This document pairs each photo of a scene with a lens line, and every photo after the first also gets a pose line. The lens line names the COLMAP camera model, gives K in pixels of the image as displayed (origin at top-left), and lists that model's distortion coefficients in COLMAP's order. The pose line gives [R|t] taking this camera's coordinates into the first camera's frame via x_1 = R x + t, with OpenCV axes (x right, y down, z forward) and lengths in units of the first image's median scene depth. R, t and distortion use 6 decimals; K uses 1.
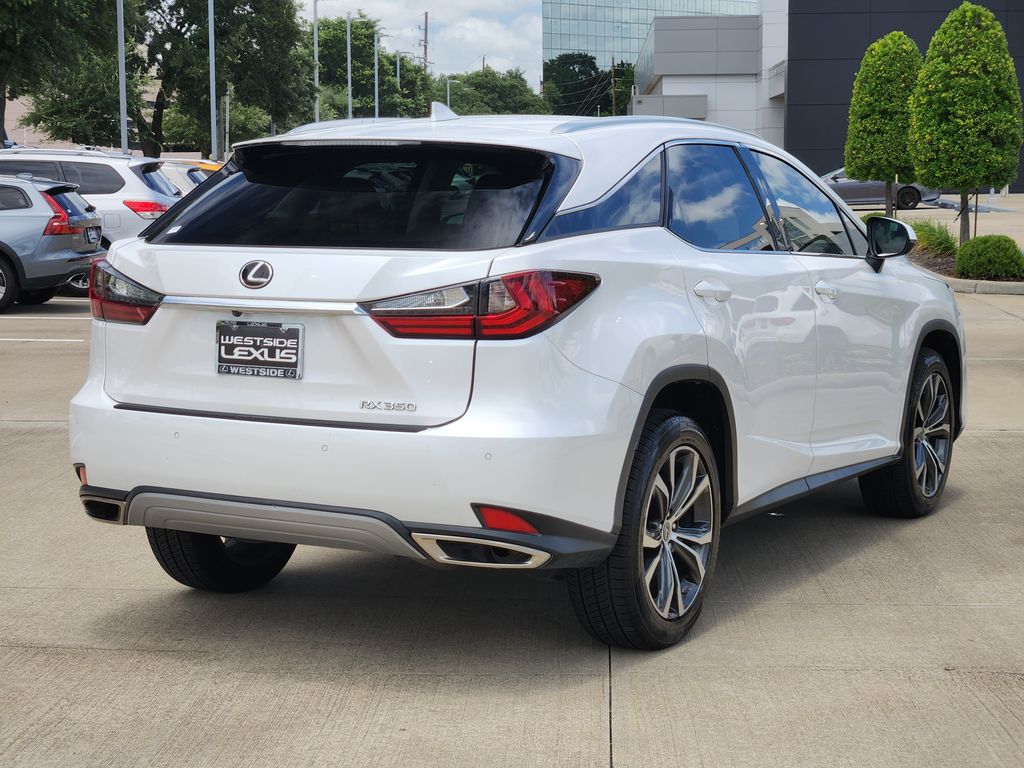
lens RADIAL K [[1936.3, 0, 510.8], [0, 1936.3, 390.3], [0, 0, 1]] dist [-0.006250, 0.000000]
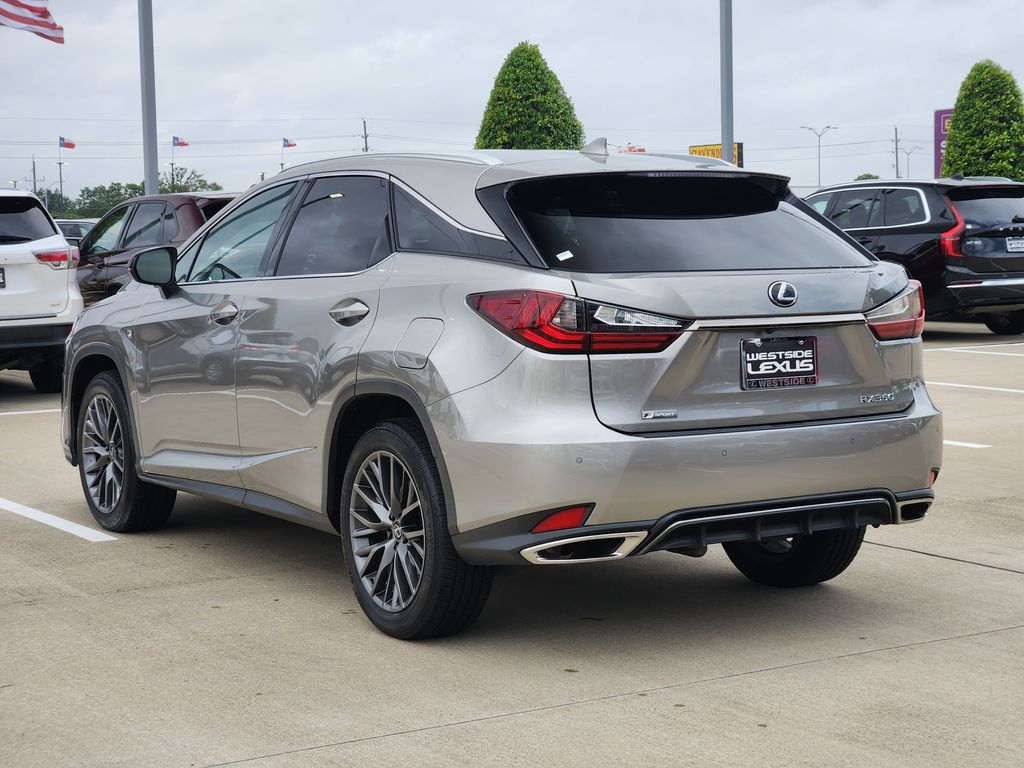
lens RADIAL K [[1936.3, 0, 507.9], [0, 1936.3, 382.9], [0, 0, 1]] dist [-0.006250, 0.000000]
pose [[0.435437, -0.081318, 0.896539, -1.173218], [0.094728, 0.994522, 0.044197, -0.072209], [-0.895221, 0.065682, 0.440754, 0.648955]]
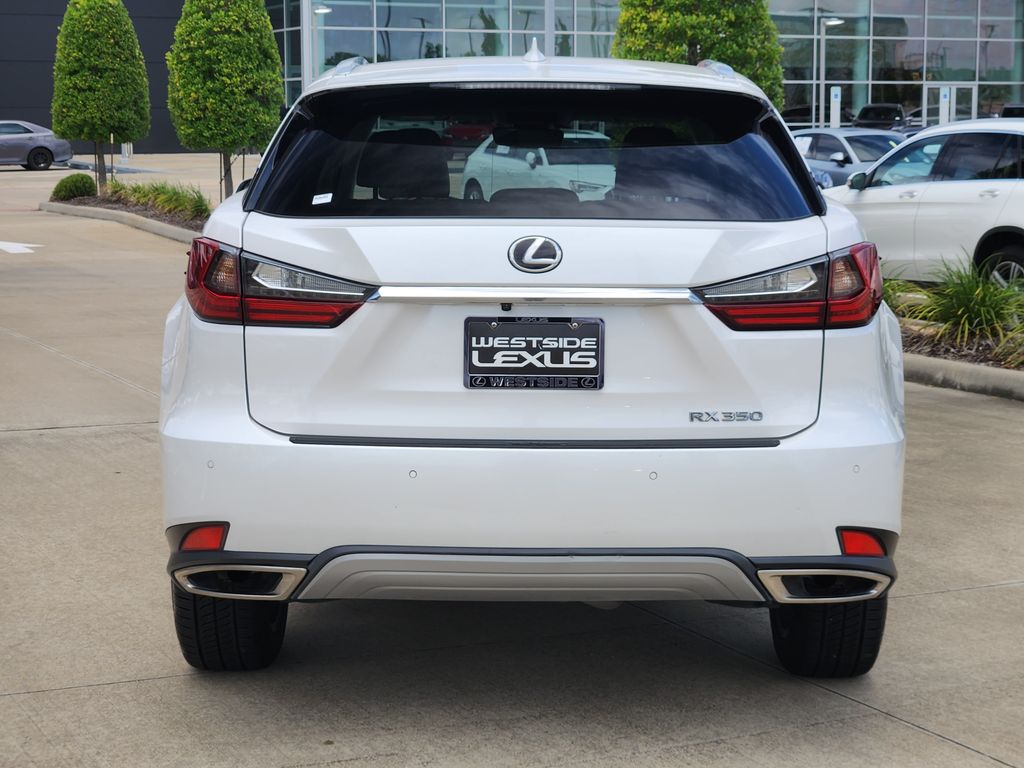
lens RADIAL K [[1936.3, 0, 536.5], [0, 1936.3, 363.0], [0, 0, 1]] dist [-0.006250, 0.000000]
pose [[0.871348, -0.050922, 0.488015, -0.499591], [0.047977, 0.998676, 0.018543, -0.031118], [-0.488313, 0.007256, 0.872638, 0.327204]]
